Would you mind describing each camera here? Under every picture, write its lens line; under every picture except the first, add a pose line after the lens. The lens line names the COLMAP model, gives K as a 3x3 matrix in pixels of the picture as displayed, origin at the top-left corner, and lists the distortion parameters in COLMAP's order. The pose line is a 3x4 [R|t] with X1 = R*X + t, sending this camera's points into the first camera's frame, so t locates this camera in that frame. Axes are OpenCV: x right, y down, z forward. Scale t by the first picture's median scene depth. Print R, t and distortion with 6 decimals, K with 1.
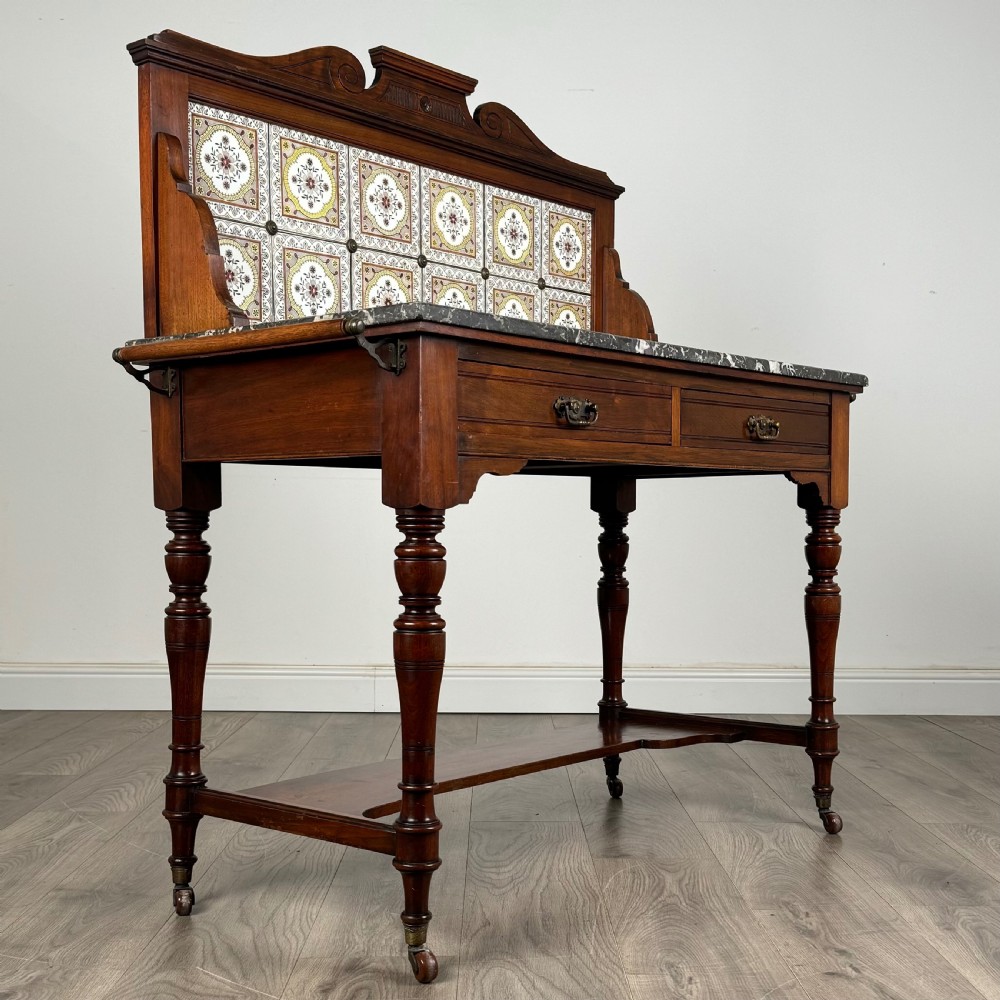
lens RADIAL K [[1354.7, 0, 501.7], [0, 1354.7, 560.2], [0, 0, 1]] dist [0.206921, -0.552715]
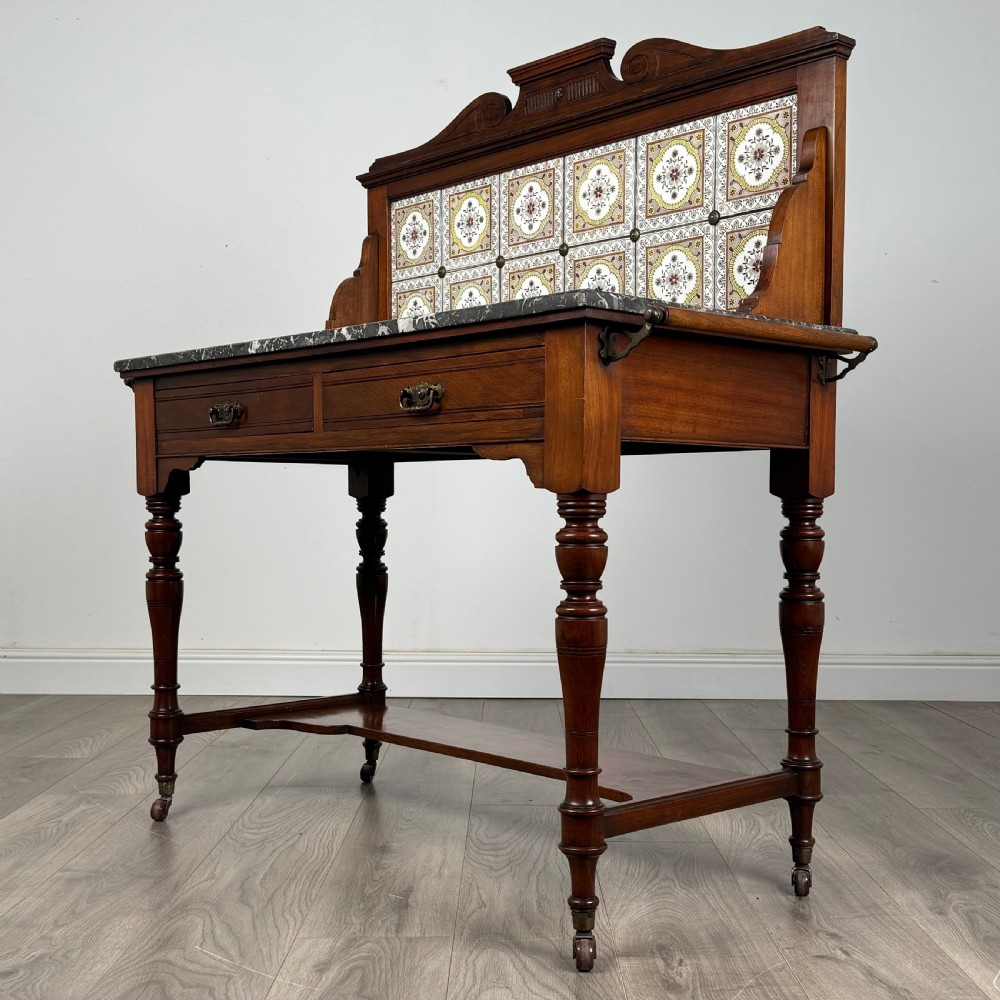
lens RADIAL K [[1320.4, 0, 501.7], [0, 1320.4, 542.7], [0, 0, 1]] dist [0.206732, -0.621429]
pose [[-0.110431, 0.032749, -0.993344, 1.011920], [-0.033528, 0.998765, 0.036655, -0.040077], [0.993318, 0.037353, -0.109197, 1.160713]]
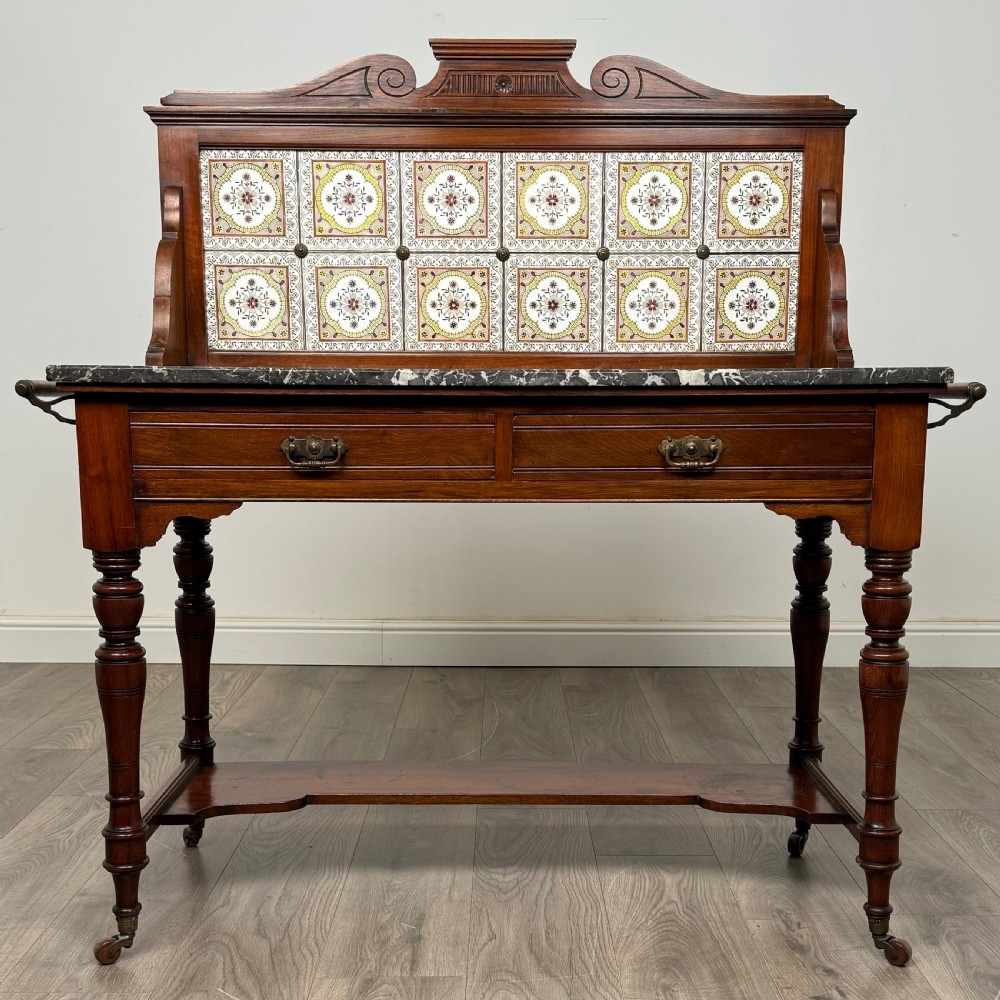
lens RADIAL K [[1410.5, 0, 515.8], [0, 1410.5, 583.0], [0, 0, 1]] dist [0.232560, -0.711548]
pose [[0.659653, 0.105943, -0.744065, 0.768355], [-0.027819, 0.992778, 0.116694, -0.116919], [0.751055, -0.056279, 0.657837, 0.371686]]
